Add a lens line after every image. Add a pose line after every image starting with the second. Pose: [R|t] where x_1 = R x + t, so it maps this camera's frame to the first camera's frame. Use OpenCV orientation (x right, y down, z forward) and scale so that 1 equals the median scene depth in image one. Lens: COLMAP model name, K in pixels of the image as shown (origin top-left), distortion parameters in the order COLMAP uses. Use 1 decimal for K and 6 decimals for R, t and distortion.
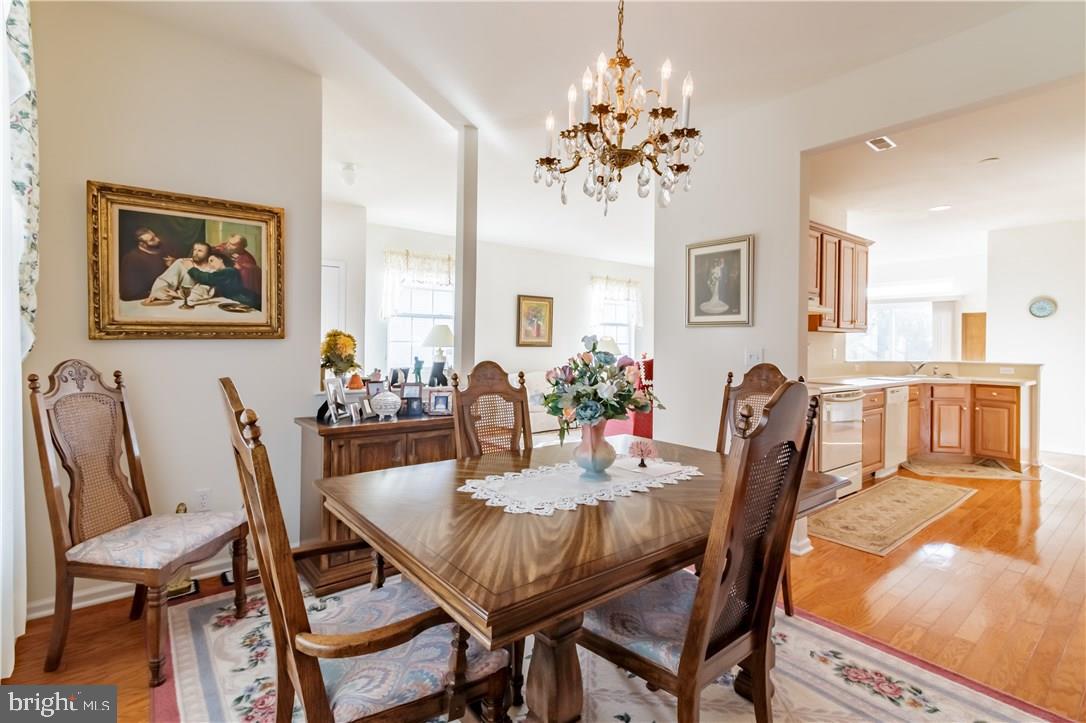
lens RADIAL K [[499.7, 0, 512.4], [0, 499.7, 342.5], [0, 0, 1]] dist [0.000209, -0.002589]
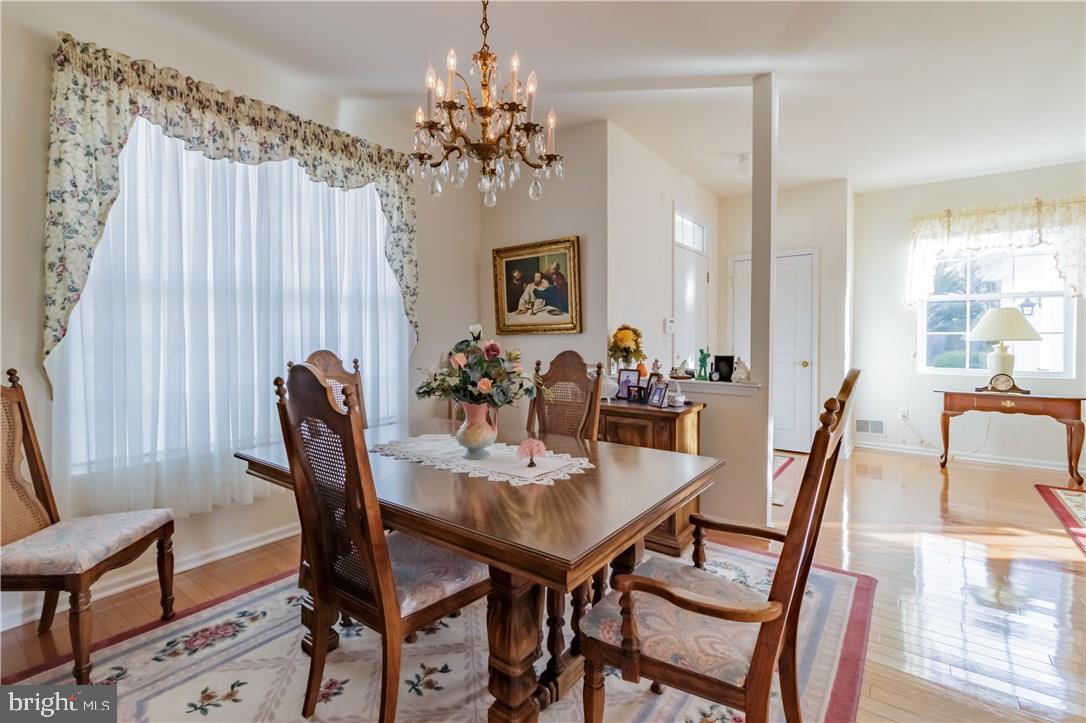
lens RADIAL K [[499.7, 0, 533.6], [0, 499.7, 347.9], [0, 0, 1]] dist [0.000209, -0.002589]
pose [[0.293427, 0.004799, -0.955969, 0.410764], [0.007713, 0.999943, 0.007387, 0.012057], [0.955950, -0.009541, 0.293373, 0.251653]]
